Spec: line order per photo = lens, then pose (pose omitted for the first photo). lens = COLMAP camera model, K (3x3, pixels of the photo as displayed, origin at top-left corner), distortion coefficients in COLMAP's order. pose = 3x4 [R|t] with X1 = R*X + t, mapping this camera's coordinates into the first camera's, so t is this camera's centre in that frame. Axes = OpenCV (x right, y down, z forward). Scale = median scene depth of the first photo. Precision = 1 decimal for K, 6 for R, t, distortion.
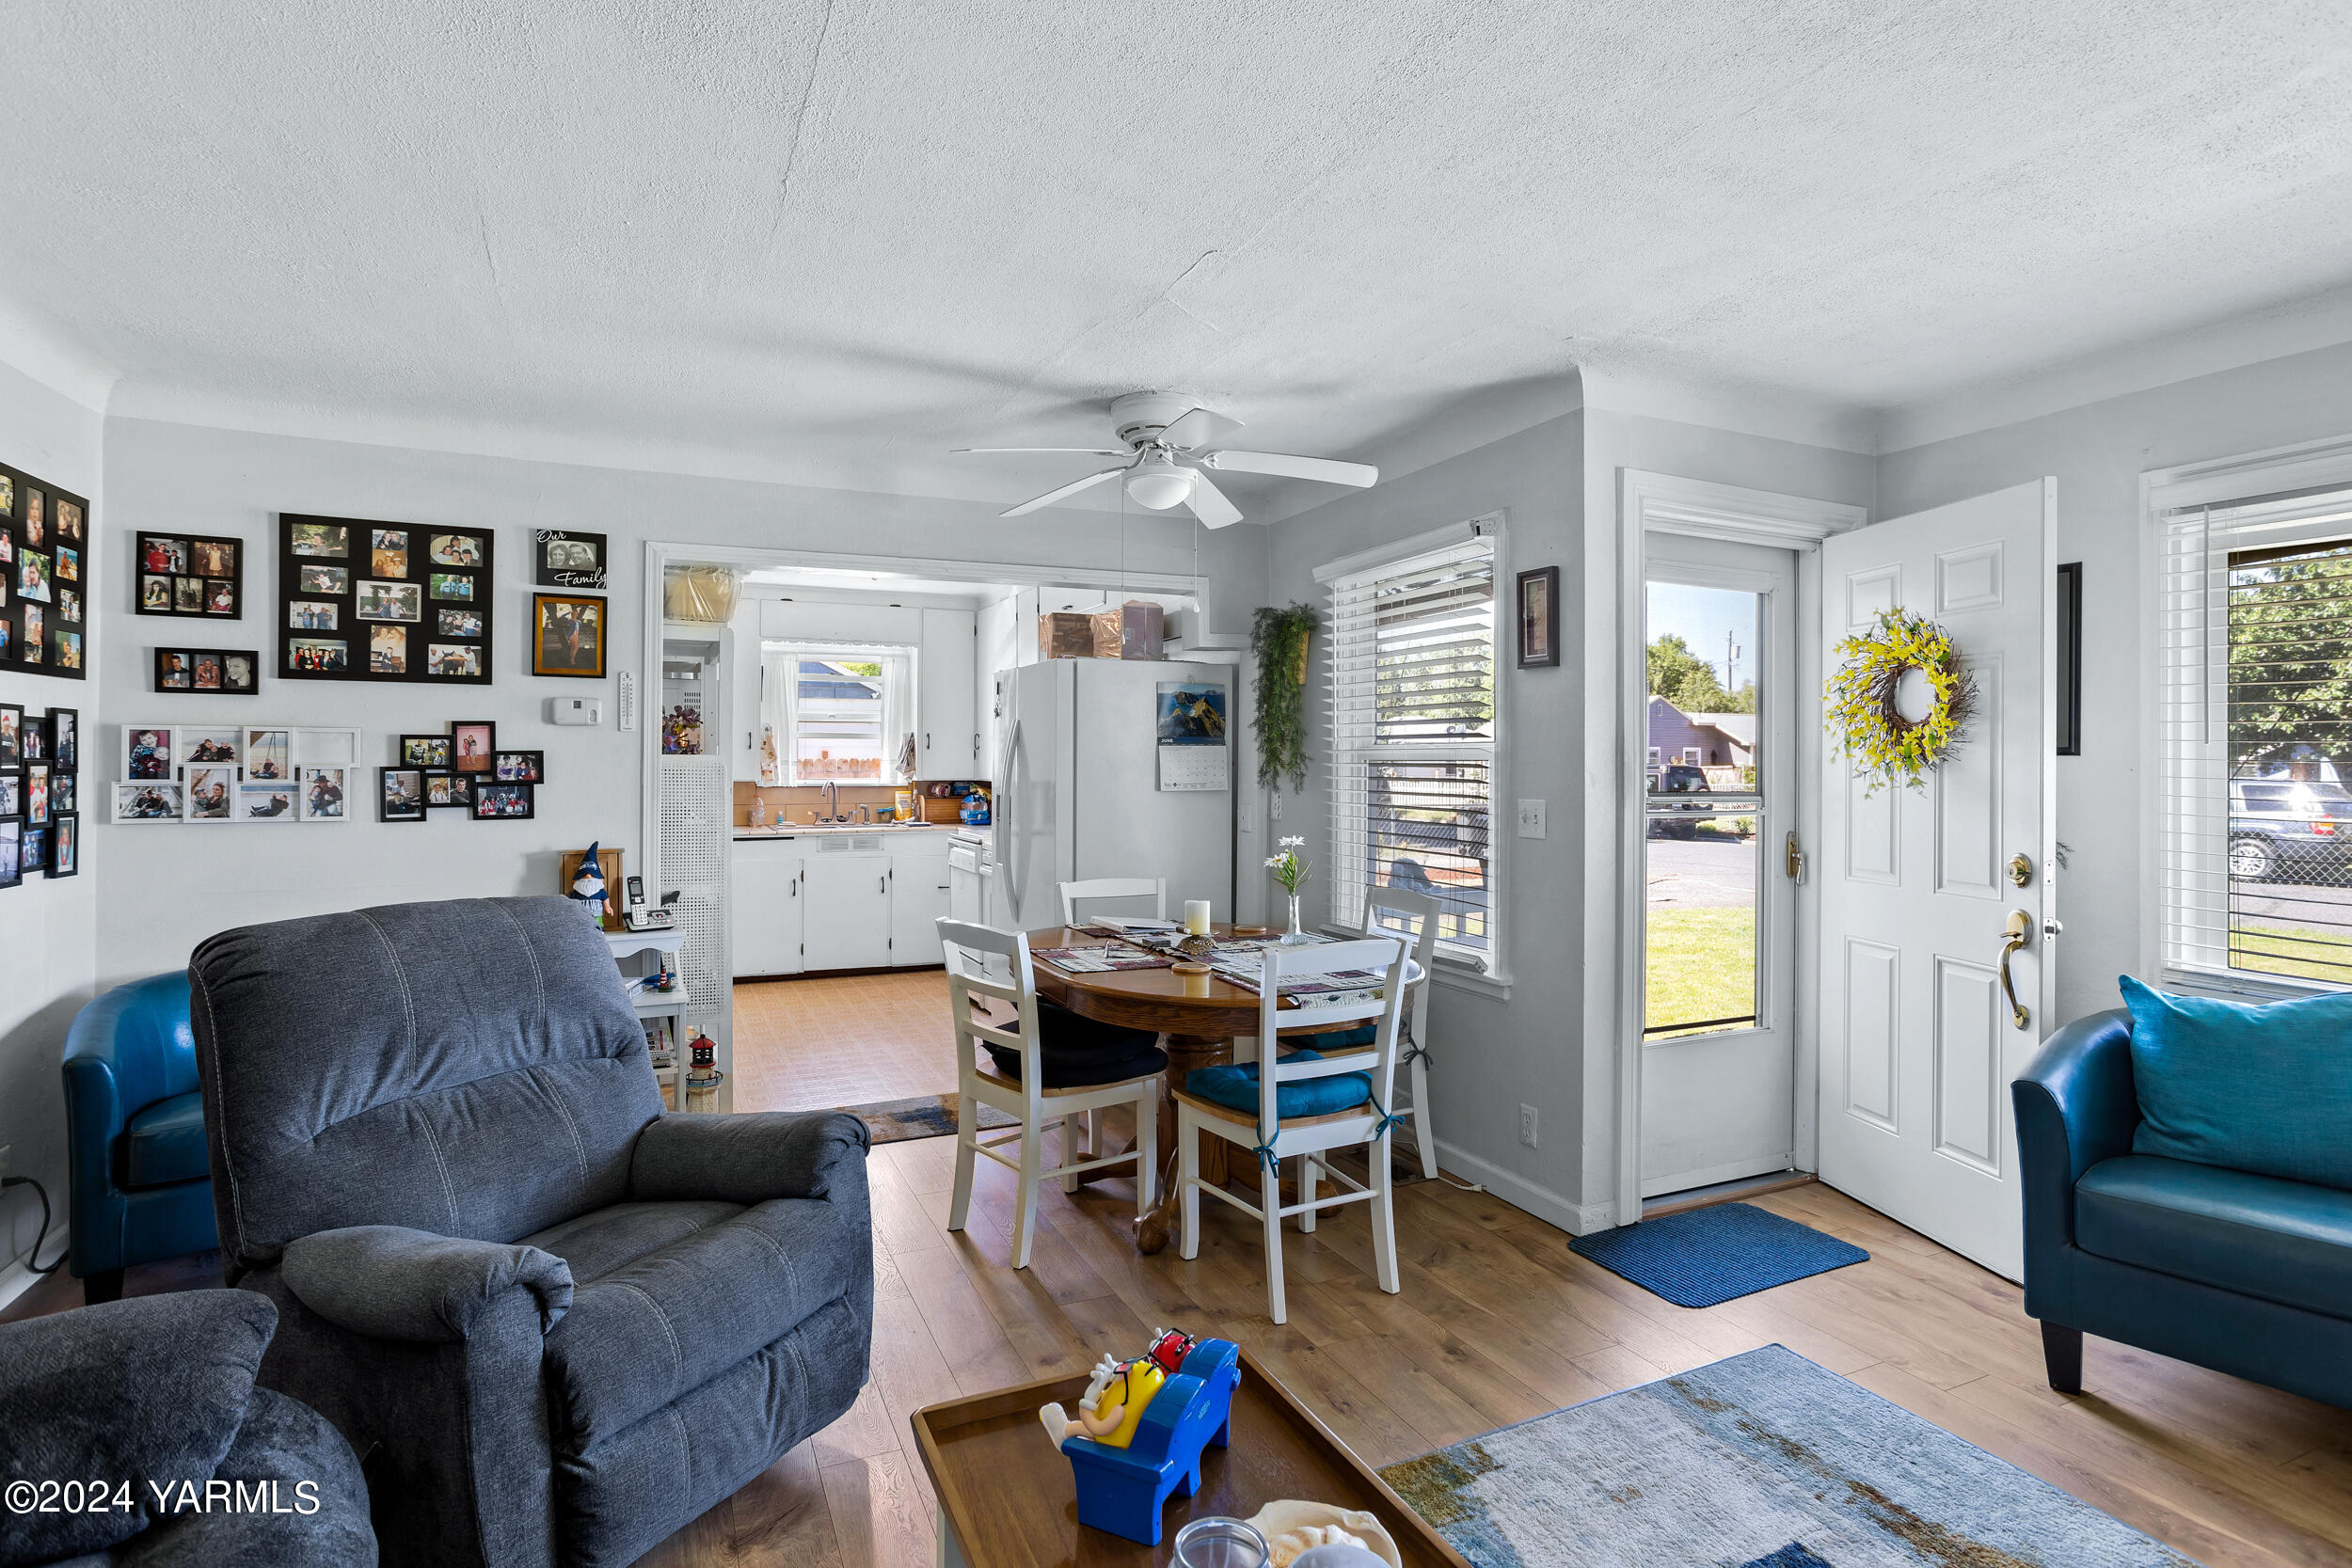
lens RADIAL K [[1178.9, 0, 1163.3], [0, 1178.9, 767.3], [0, 0, 1]] dist [0.001225, 0.003026]
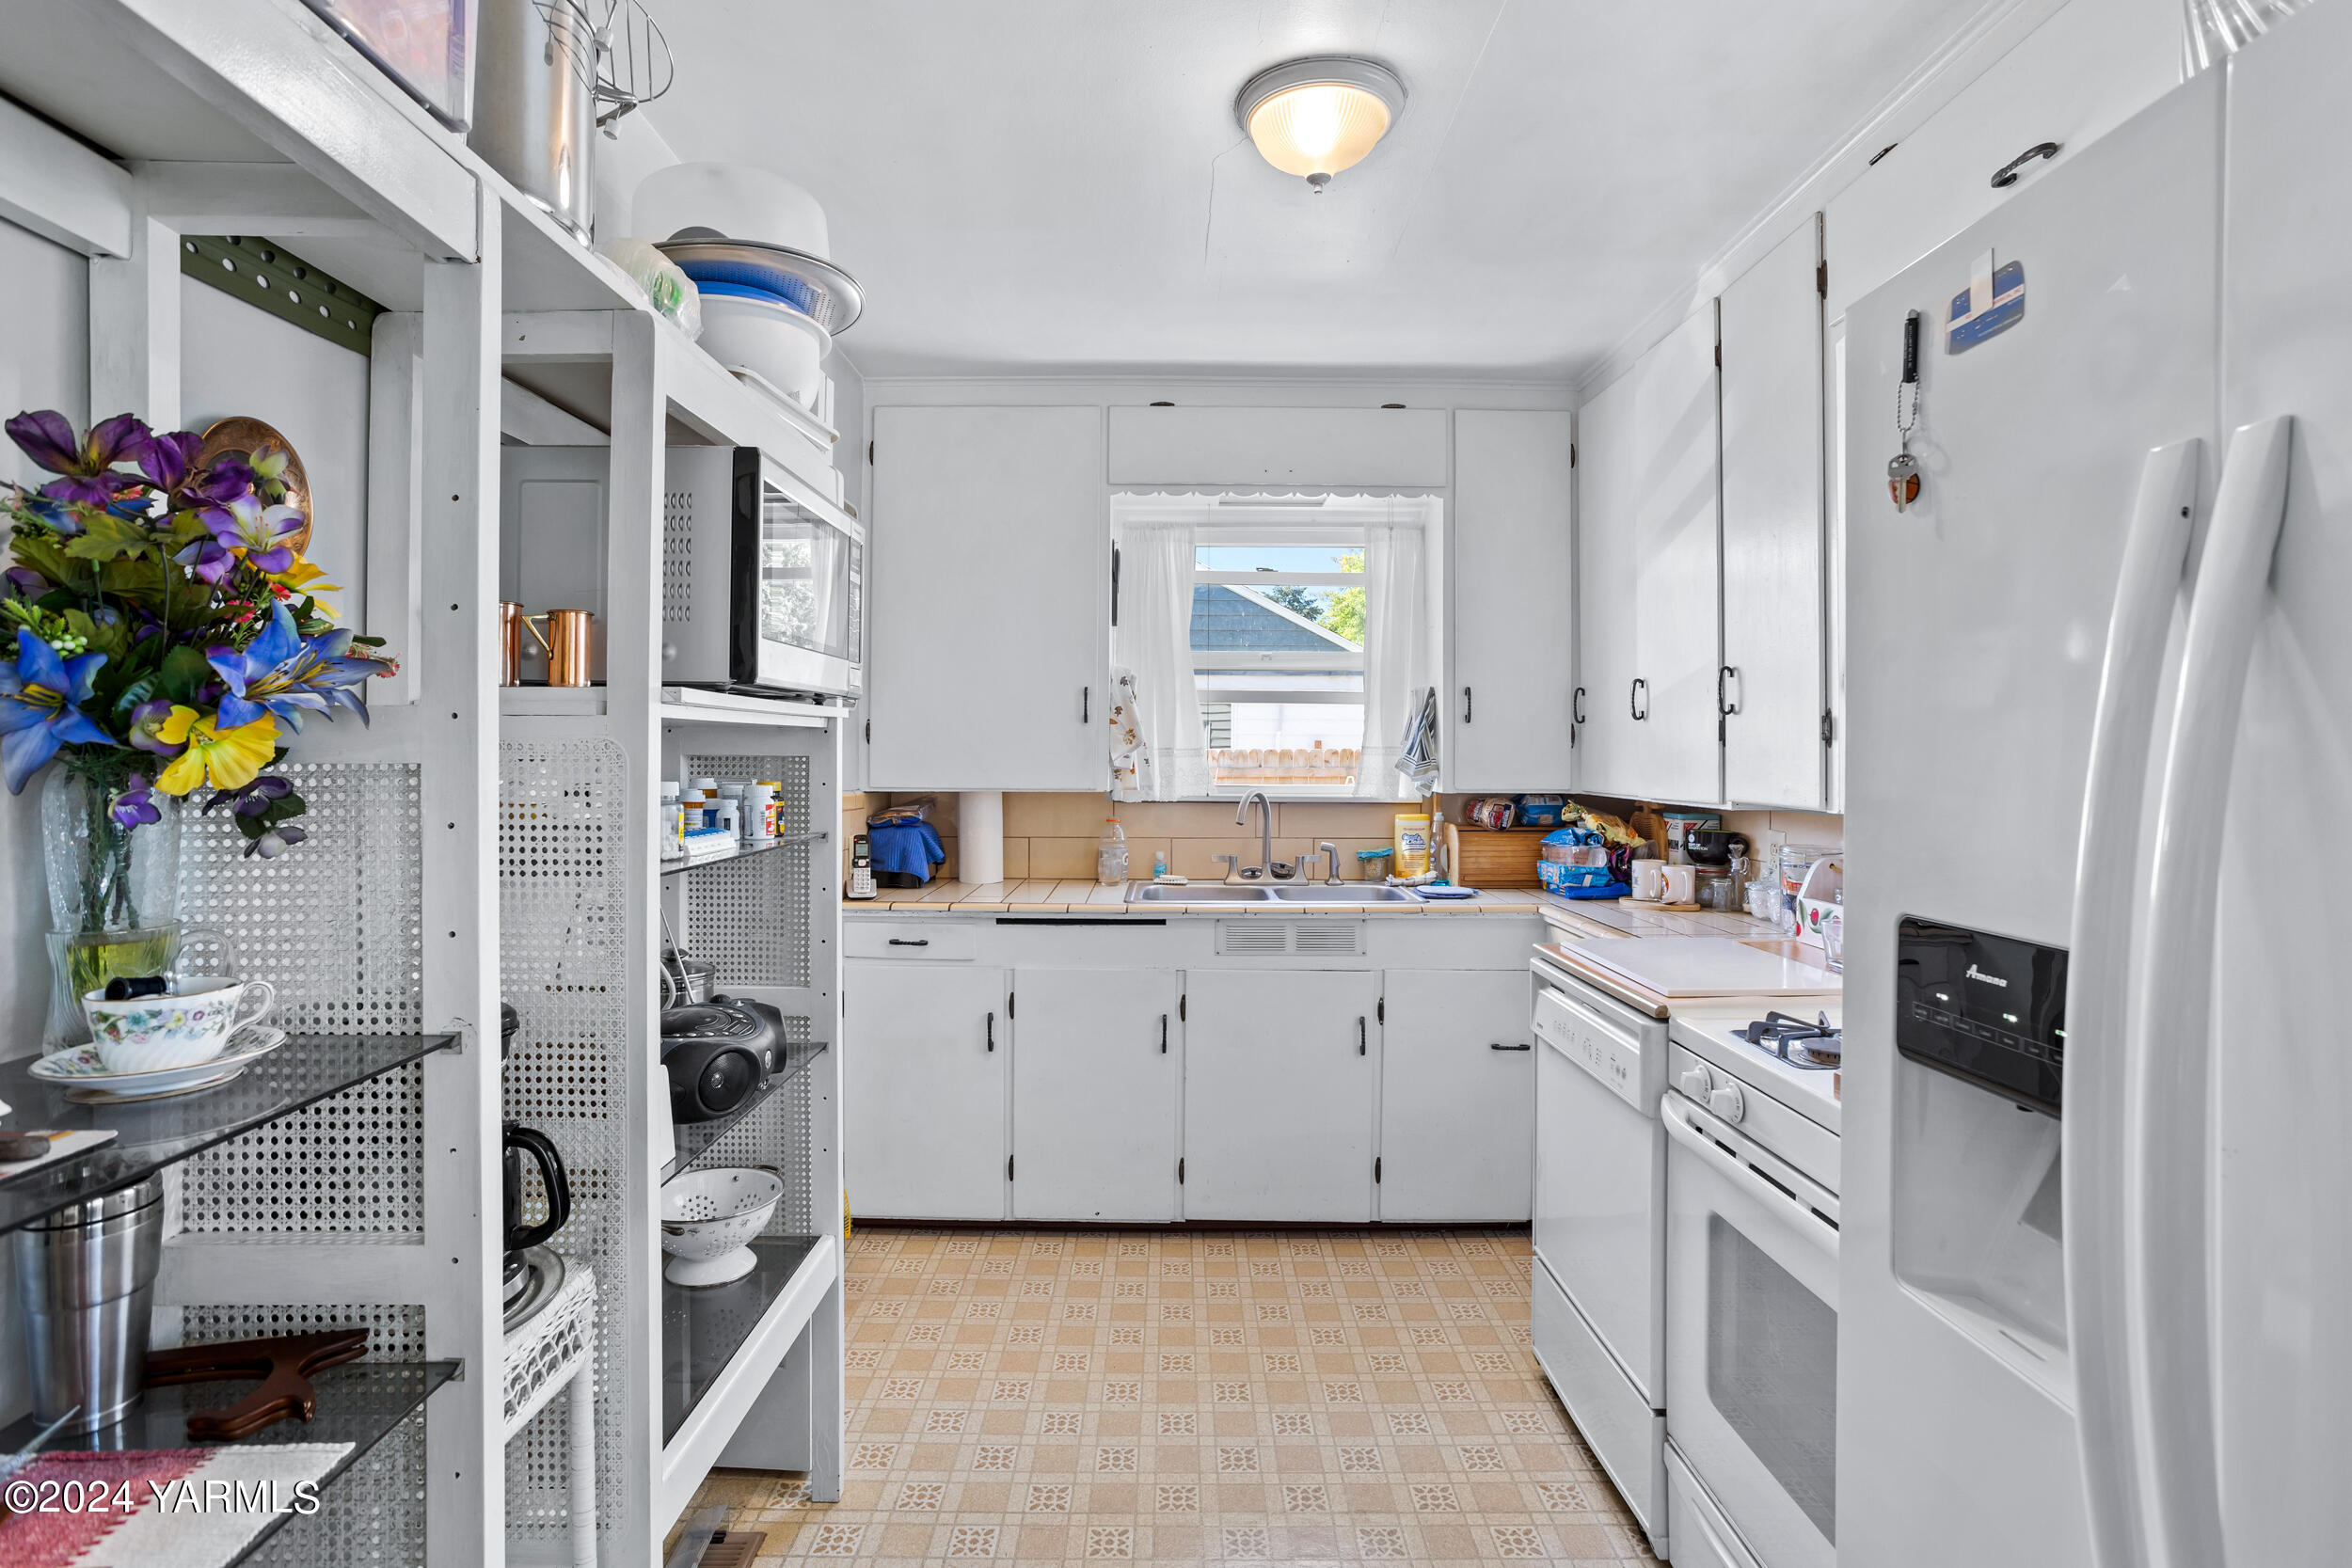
lens RADIAL K [[1178.9, 0, 1188.8], [0, 1178.9, 750.7], [0, 0, 1]] dist [0.001225, 0.003026]
pose [[0.916774, 0.000062, -0.399407, -0.117248], [-0.003197, 0.999969, -0.007183, -0.001232], [0.399395, 0.007862, 0.916745, 0.547222]]
